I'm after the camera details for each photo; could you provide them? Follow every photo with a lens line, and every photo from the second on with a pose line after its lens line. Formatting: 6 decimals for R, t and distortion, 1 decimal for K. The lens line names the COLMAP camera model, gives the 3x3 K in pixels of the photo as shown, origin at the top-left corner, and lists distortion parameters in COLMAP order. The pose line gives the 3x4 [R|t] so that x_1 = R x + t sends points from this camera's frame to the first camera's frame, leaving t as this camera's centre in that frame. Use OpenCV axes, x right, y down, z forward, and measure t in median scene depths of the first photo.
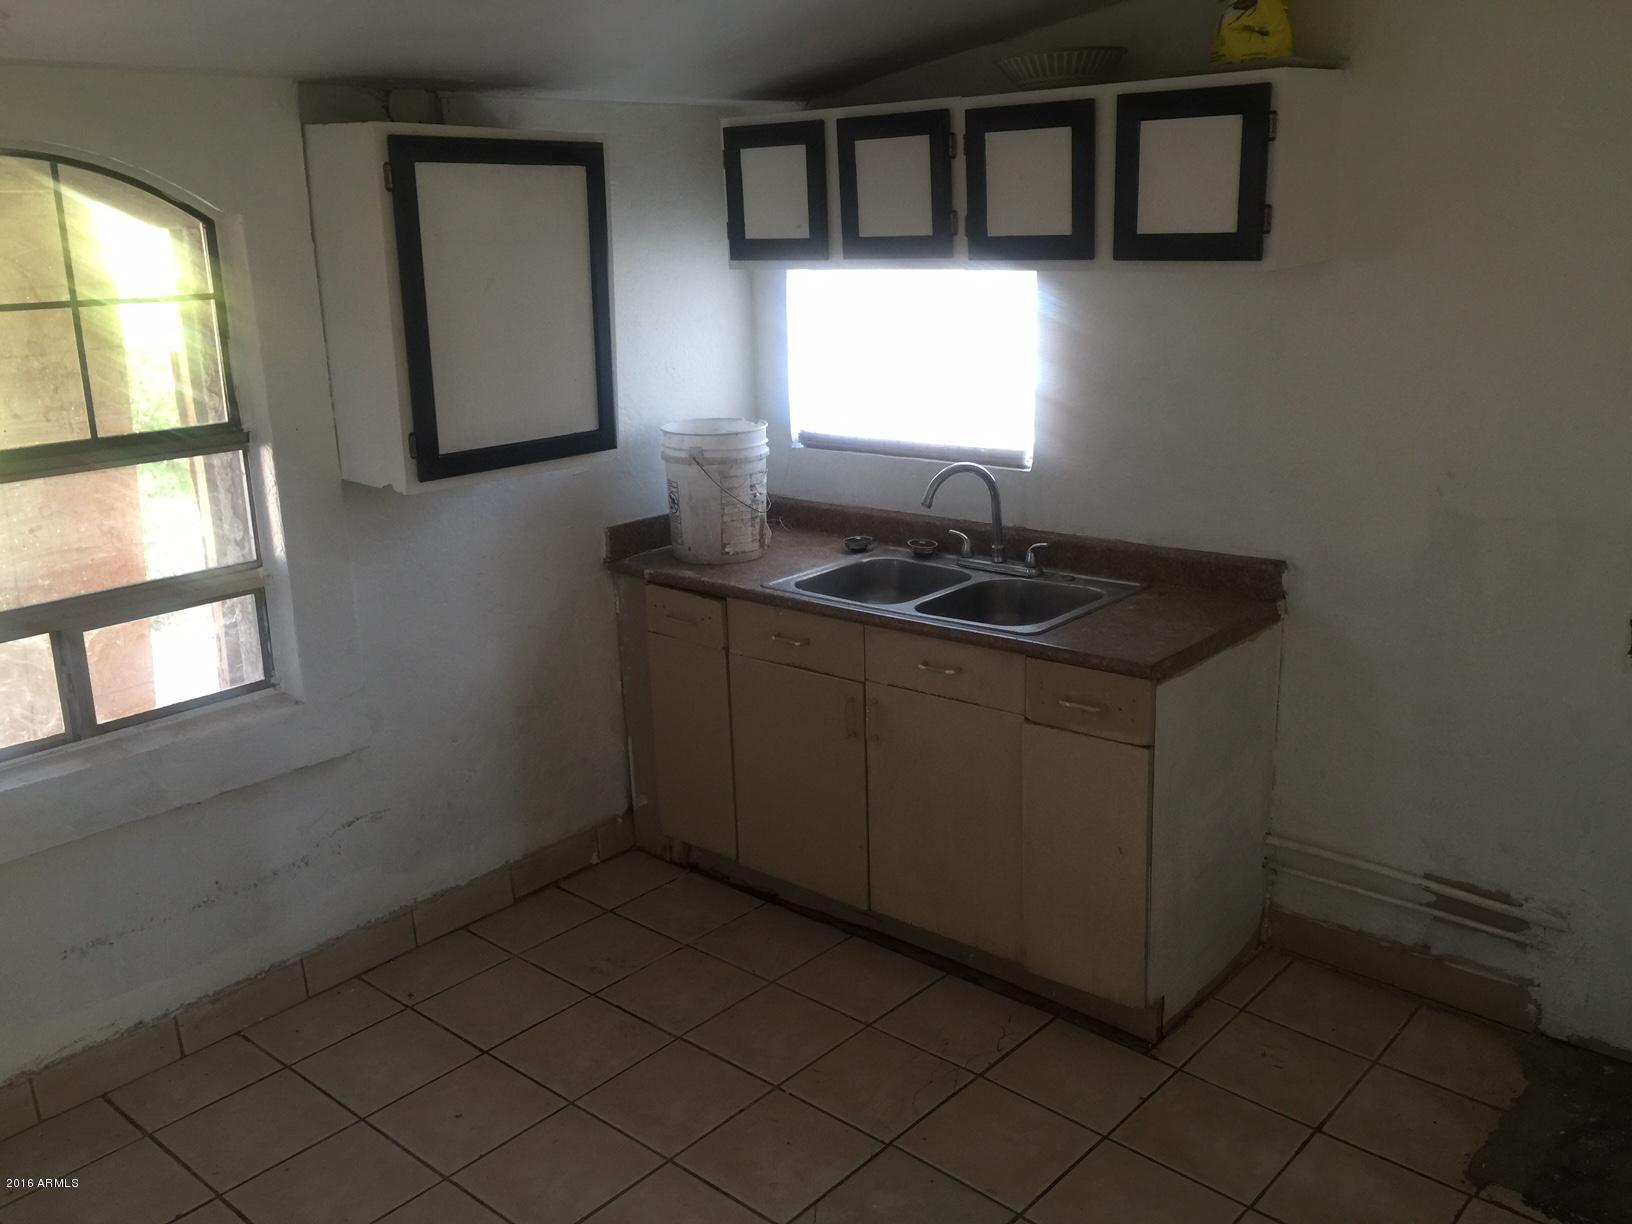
lens RADIAL K [[1410.9, 0, 816.5], [0, 1410.9, 602.5], [0, 0, 1]] dist [0.073780, -0.095629]
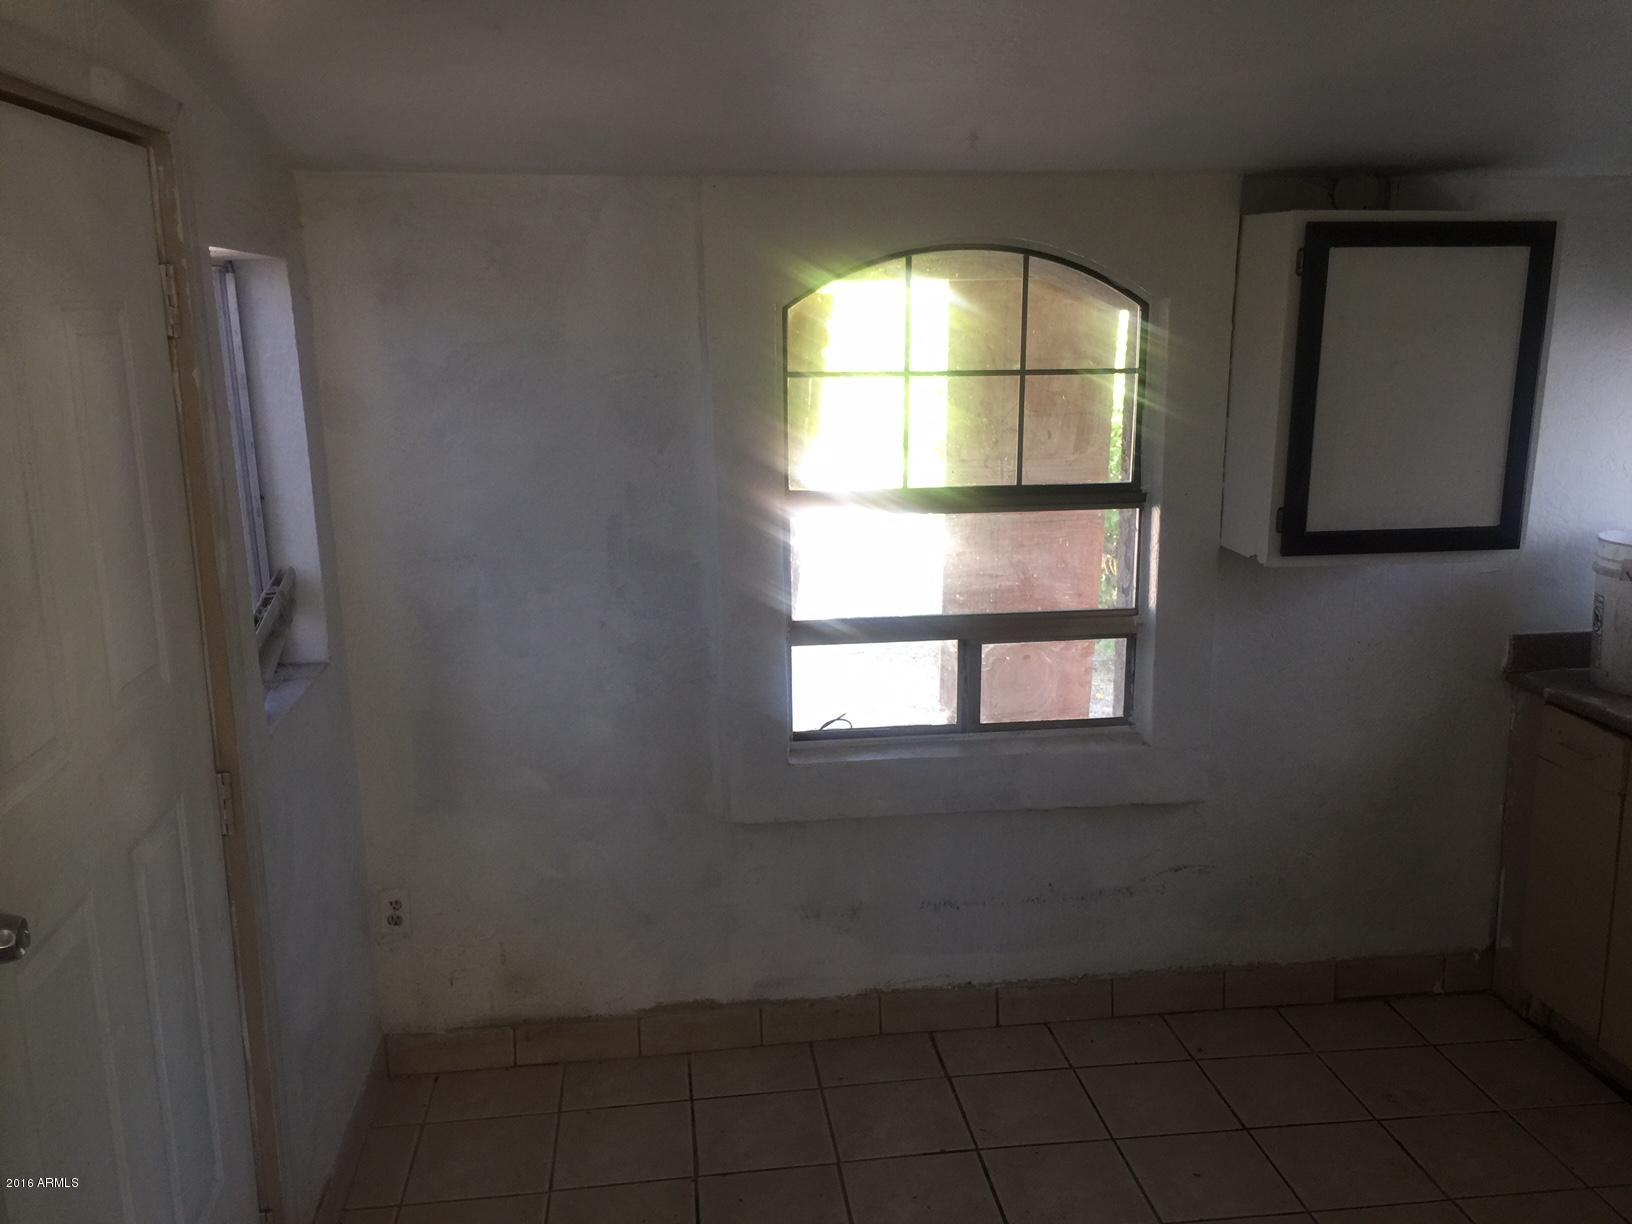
lens RADIAL K [[1396.2, 0, 816.0], [0, 1396.2, 612.0], [0, 0, 1]] dist [0.082351, -0.088061]
pose [[0.745655, 0.154576, -0.648155, 0.124651], [-0.185797, 0.982374, 0.020537, -0.003473], [0.639905, 0.105112, 0.761231, 0.015976]]
